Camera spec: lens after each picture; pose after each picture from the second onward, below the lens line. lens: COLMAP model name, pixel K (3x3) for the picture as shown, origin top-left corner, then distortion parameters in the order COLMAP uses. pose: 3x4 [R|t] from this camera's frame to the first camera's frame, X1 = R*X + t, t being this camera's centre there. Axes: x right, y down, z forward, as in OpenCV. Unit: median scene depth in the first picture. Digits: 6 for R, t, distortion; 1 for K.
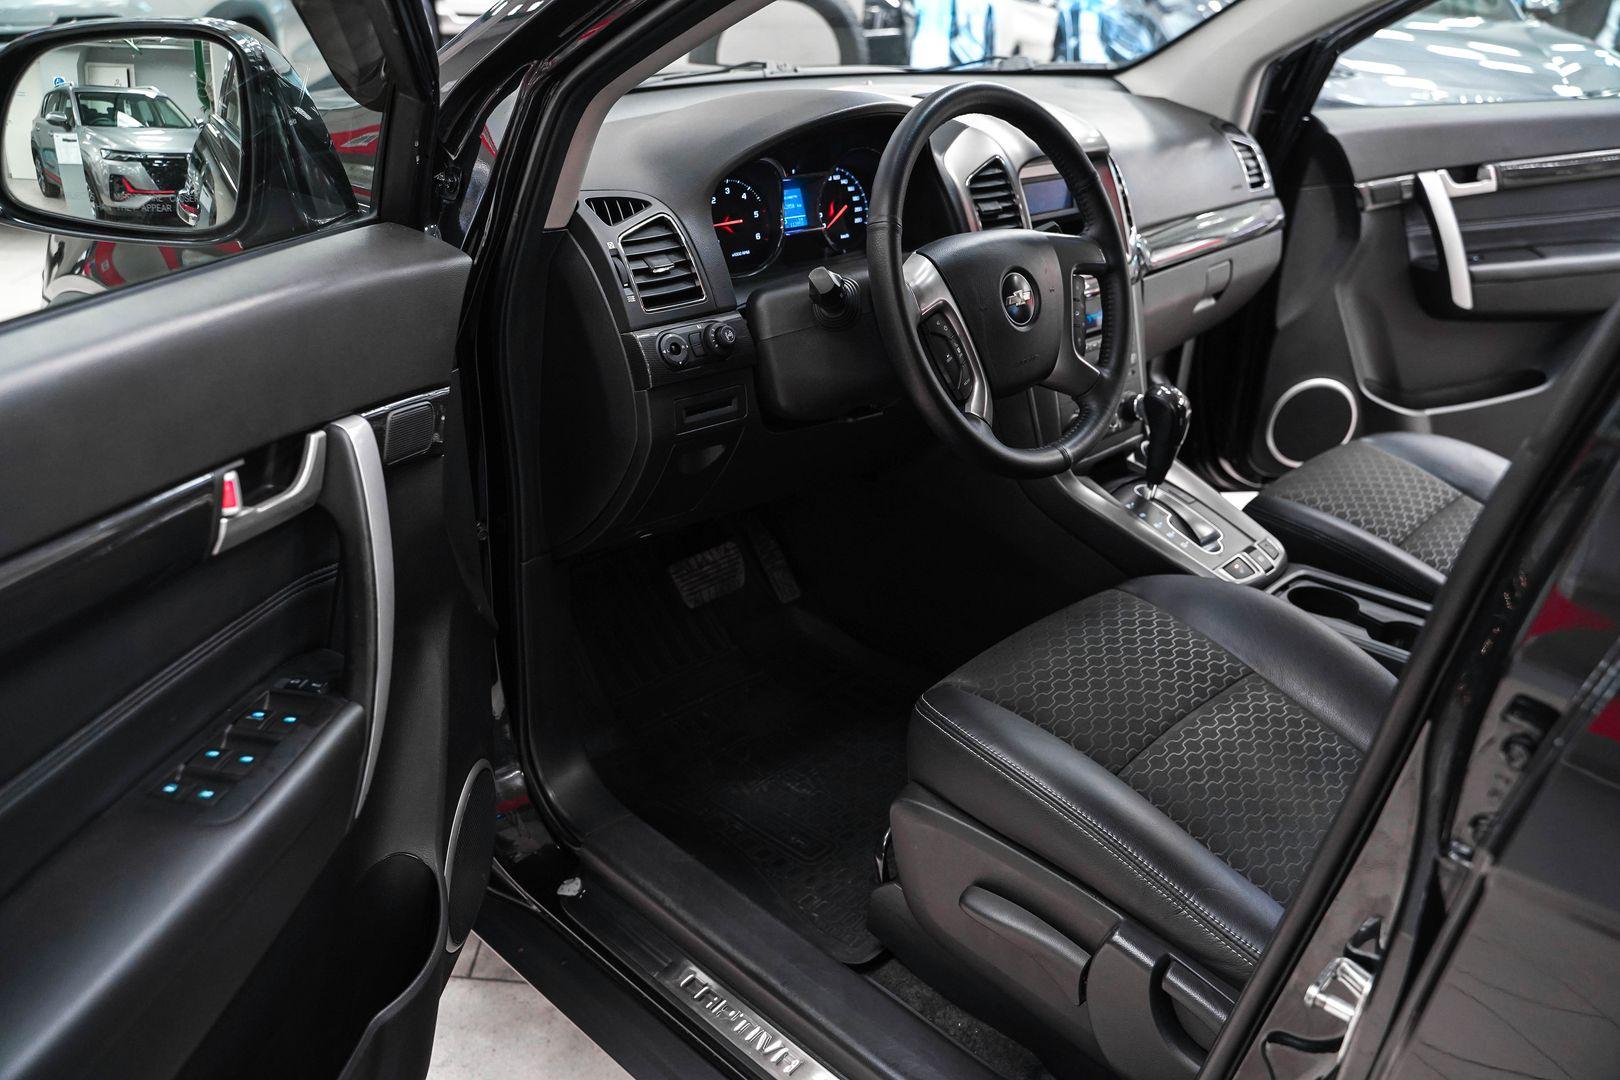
lens RADIAL K [[1304.7, 0, 791.6], [0, 1304.7, 533.9], [0, 0, 1]] dist [-0.128379, 0.128719]
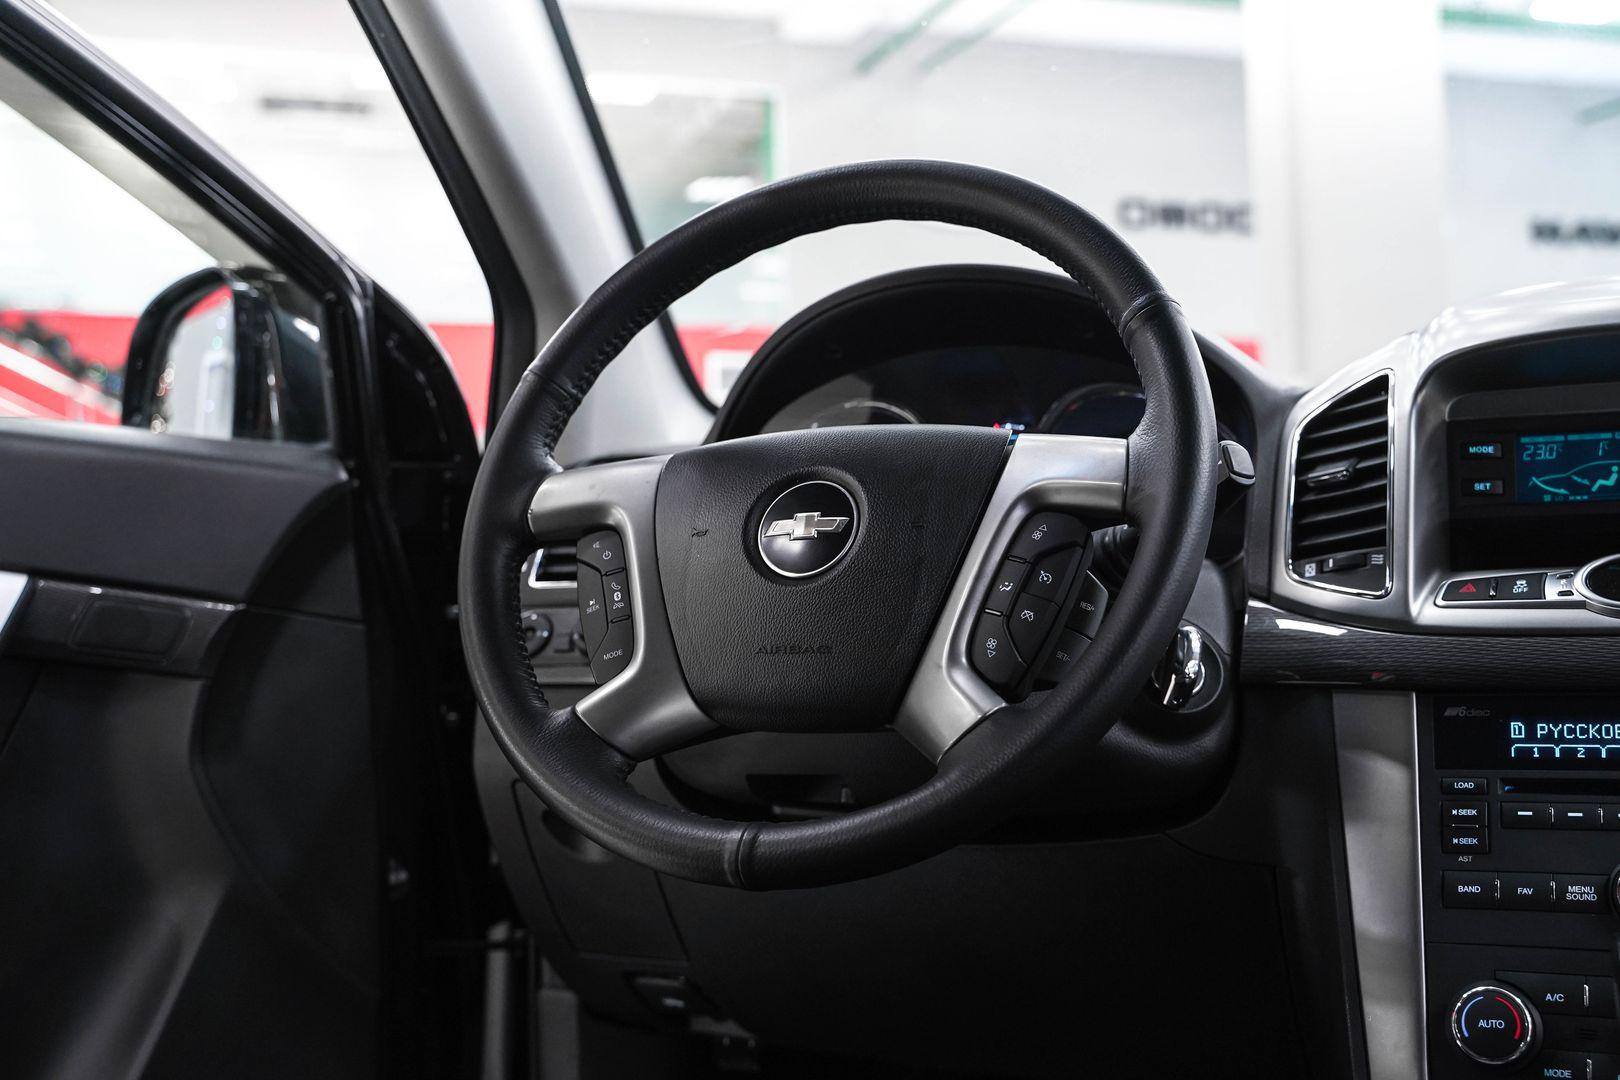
lens RADIAL K [[1793.0, 0, 810.0], [0, 1793.0, 540.0], [0, 0, 1]] dist [-0.009023, 0.016306]
pose [[0.347391, -0.111665, -0.931048, 0.666072], [-0.372434, 0.894785, -0.246278, -0.007686], [0.860588, 0.432308, 0.269253, 0.677567]]
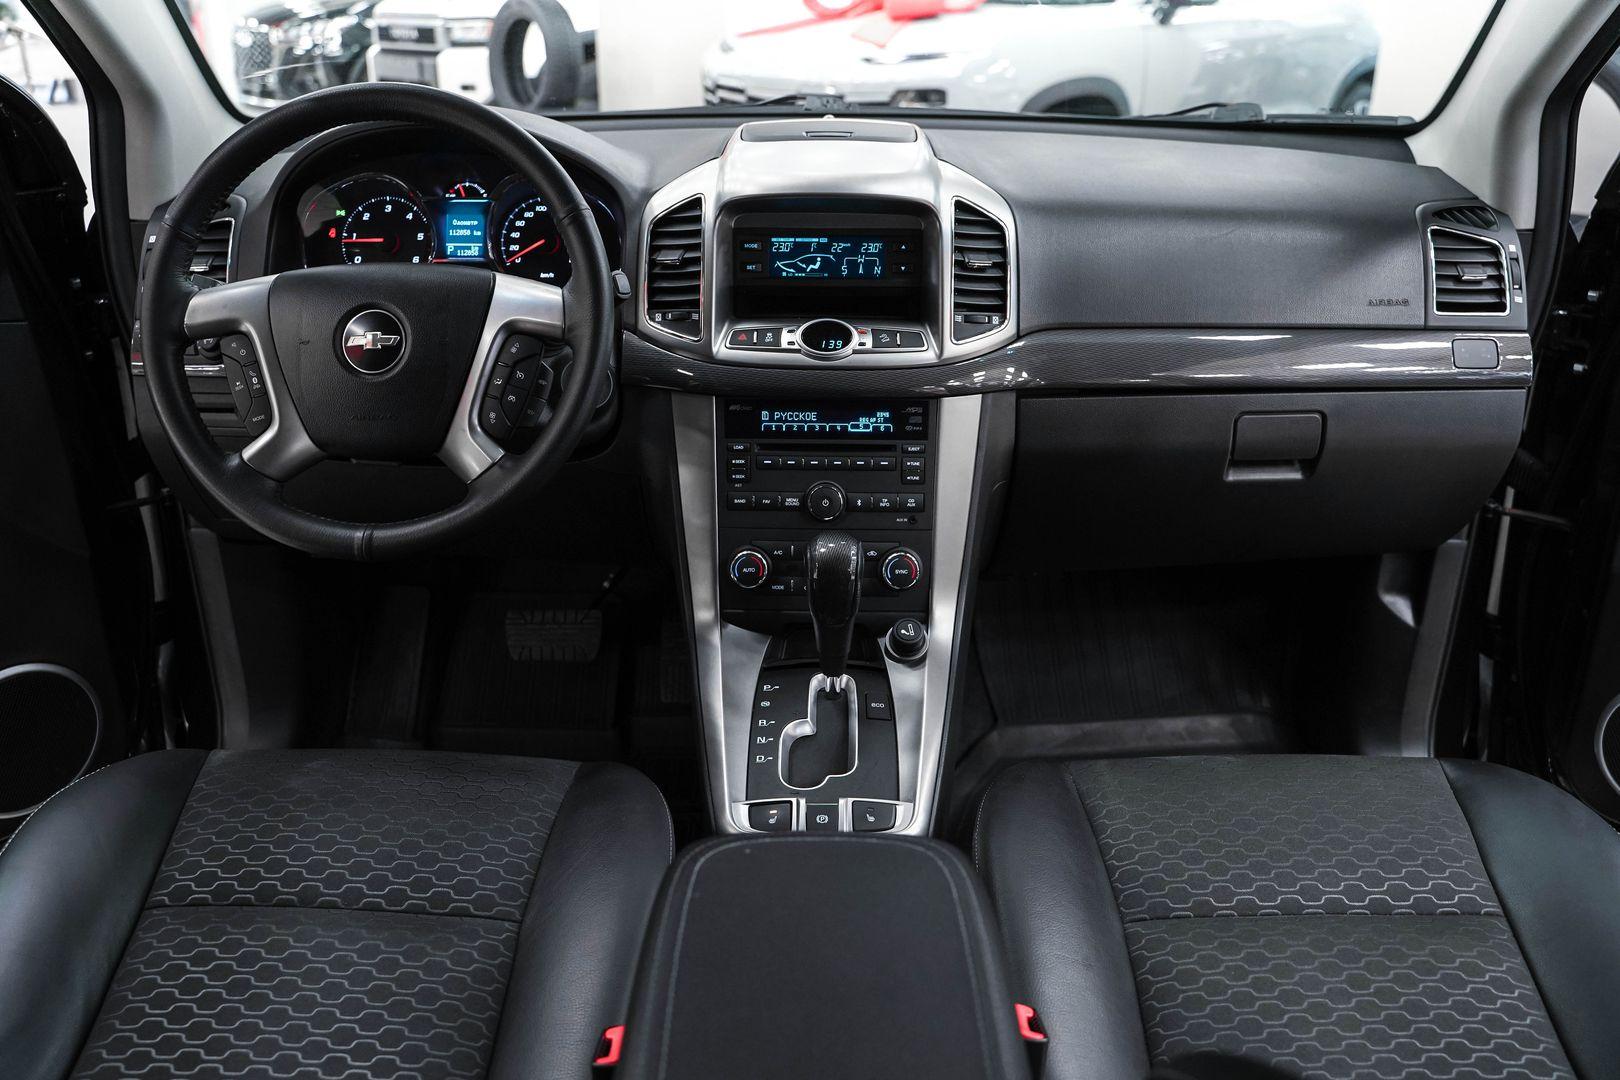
lens RADIAL K [[1304.7, 0, 791.6], [0, 1304.7, 533.9], [0, 0, 1]] dist [-0.128379, 0.128719]
pose [[0.678928, 0.227558, -0.698050, 0.786198], [-0.283737, 0.958211, 0.036404, -0.138690], [0.677164, 0.173346, 0.715123, 0.510041]]
